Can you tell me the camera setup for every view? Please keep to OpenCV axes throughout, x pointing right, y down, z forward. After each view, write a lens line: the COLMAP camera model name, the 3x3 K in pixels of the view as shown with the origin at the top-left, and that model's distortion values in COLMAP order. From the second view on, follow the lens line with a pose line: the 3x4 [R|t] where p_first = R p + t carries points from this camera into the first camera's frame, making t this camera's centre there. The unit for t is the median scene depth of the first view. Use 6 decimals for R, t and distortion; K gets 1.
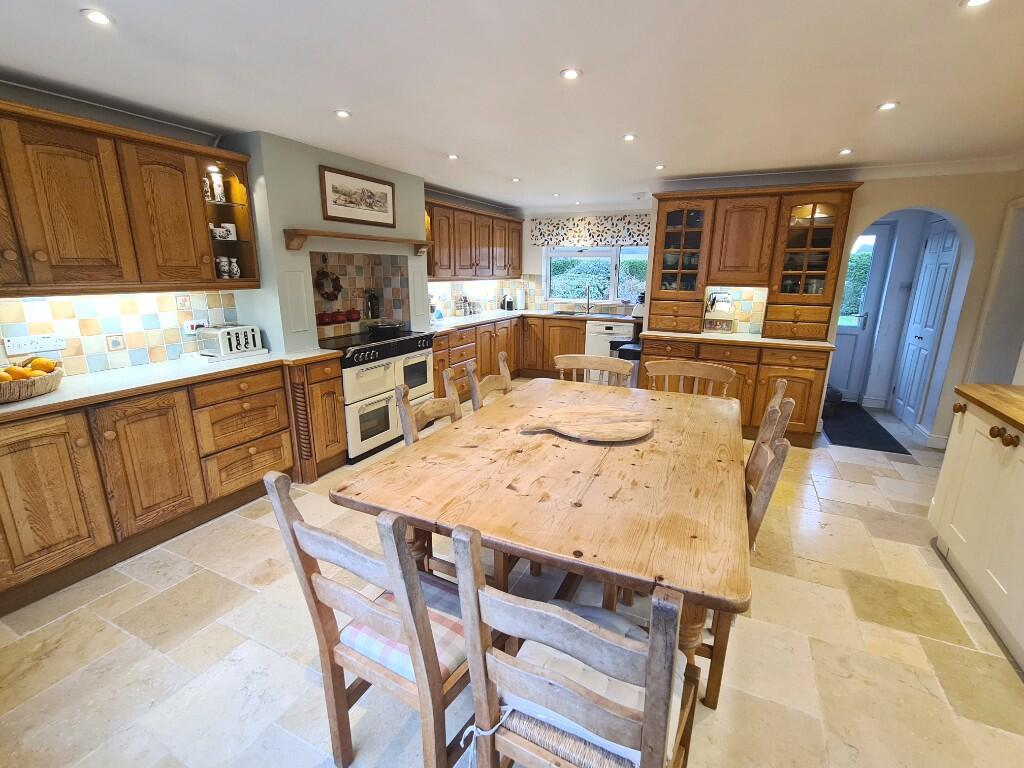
lens RADIAL K [[464.7, 0, 511.7], [0, 464.7, 387.6], [0, 0, 1]] dist [0.000477, 0.000882]
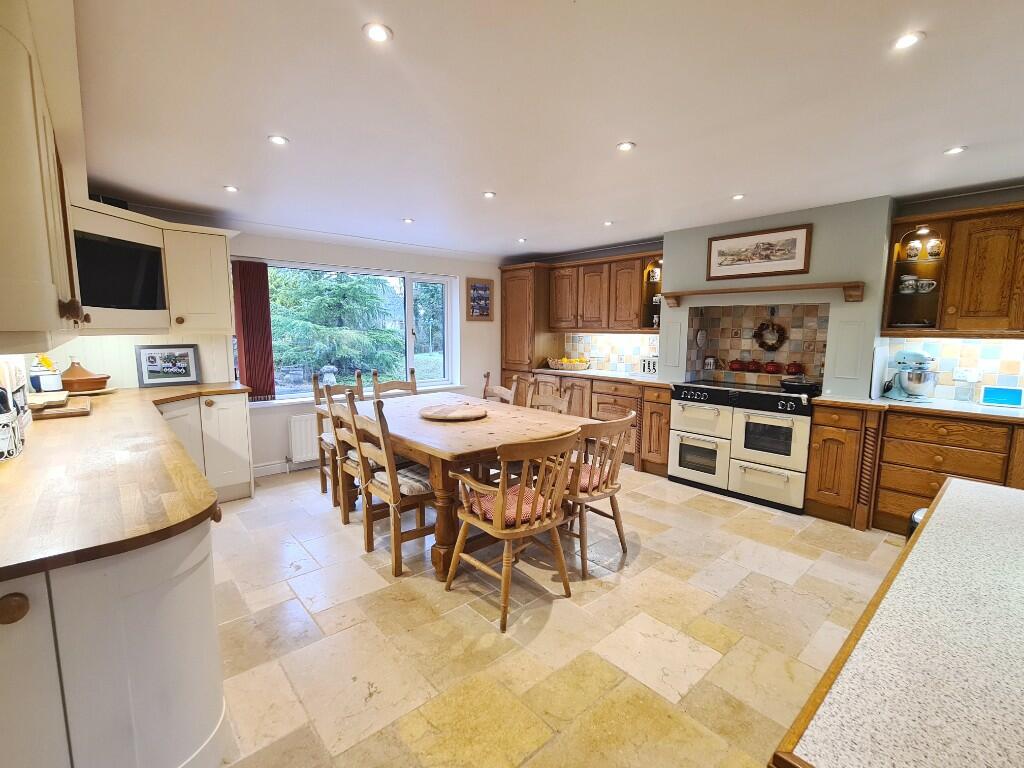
lens RADIAL K [[464.7, 0, 511.4], [0, 464.7, 389.2], [0, 0, 1]] dist [0.000477, 0.000882]
pose [[-0.381511, 0.110925, -0.917684, 0.890016], [-0.236326, 0.948075, 0.212847, -0.216973], [0.893644, 0.298077, -0.335487, 0.977442]]
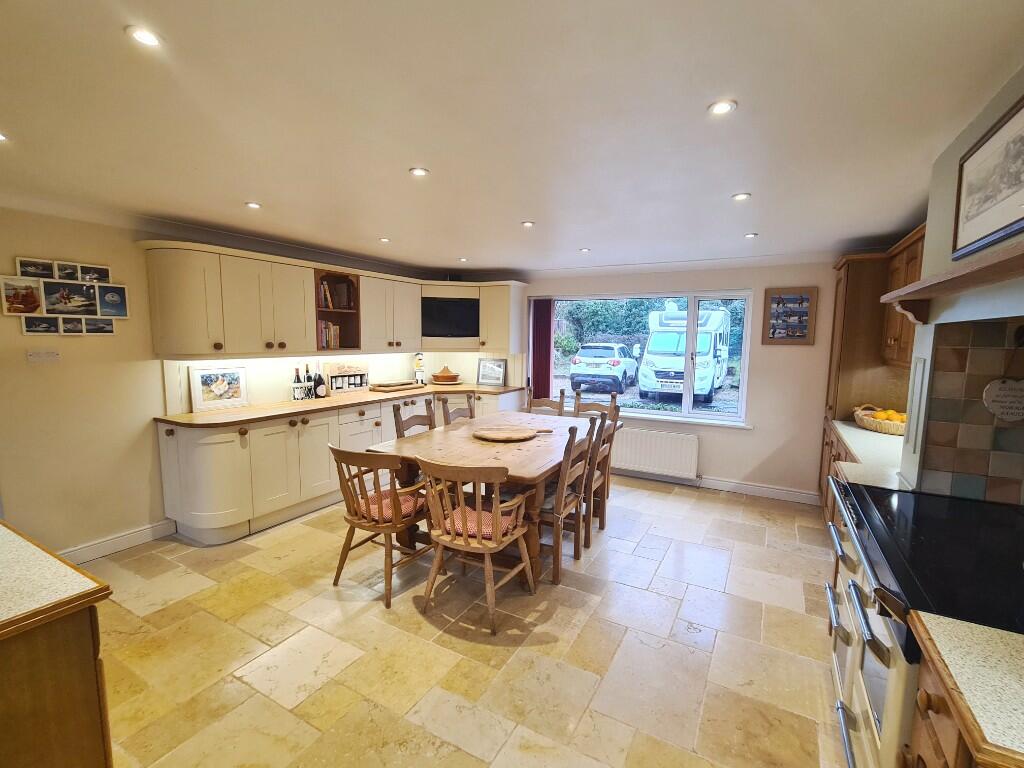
lens RADIAL K [[464.7, 0, 510.6], [0, 464.7, 380.7], [0, 0, 1]] dist [0.000477, 0.000882]
pose [[-0.998217, -0.024266, 0.054532, 0.051276], [-0.004379, 0.940942, 0.338538, -0.387062], [-0.059527, 0.337696, -0.939371, 1.465017]]
